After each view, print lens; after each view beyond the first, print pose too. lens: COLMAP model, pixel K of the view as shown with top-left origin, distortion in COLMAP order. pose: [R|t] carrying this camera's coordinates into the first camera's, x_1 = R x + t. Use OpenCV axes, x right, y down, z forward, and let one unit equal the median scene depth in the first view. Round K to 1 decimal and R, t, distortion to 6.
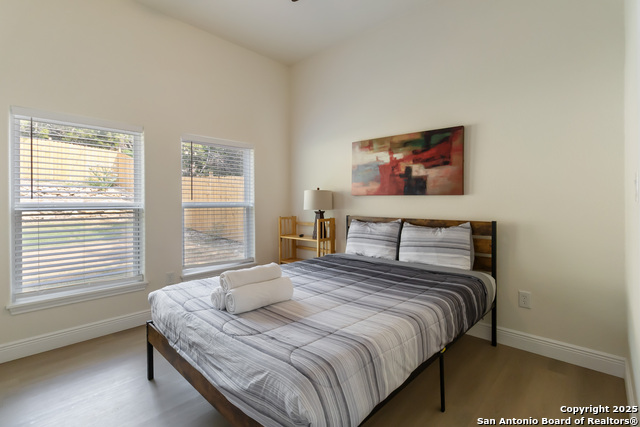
lens RADIAL K [[304.7, 0, 323.9], [0, 304.7, 204.5], [0, 0, 1]] dist [0.002110, 0.000838]
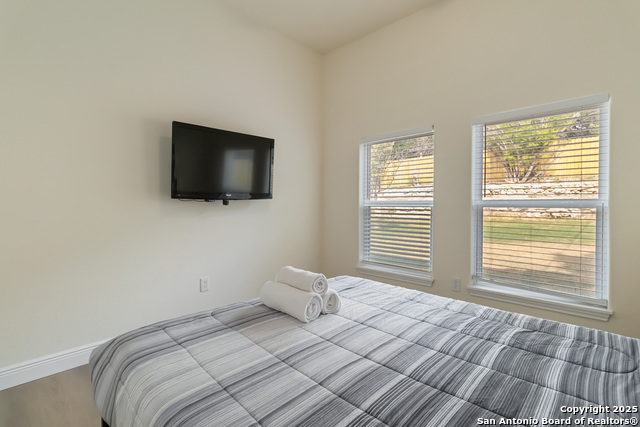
lens RADIAL K [[304.7, 0, 323.9], [0, 304.7, 204.5], [0, 0, 1]] dist [0.002110, 0.000838]
pose [[-0.028403, 0.007299, -0.999570, 0.717971], [0.003364, 0.999968, 0.007206, -0.001402], [0.999591, -0.003158, -0.028427, 1.133310]]
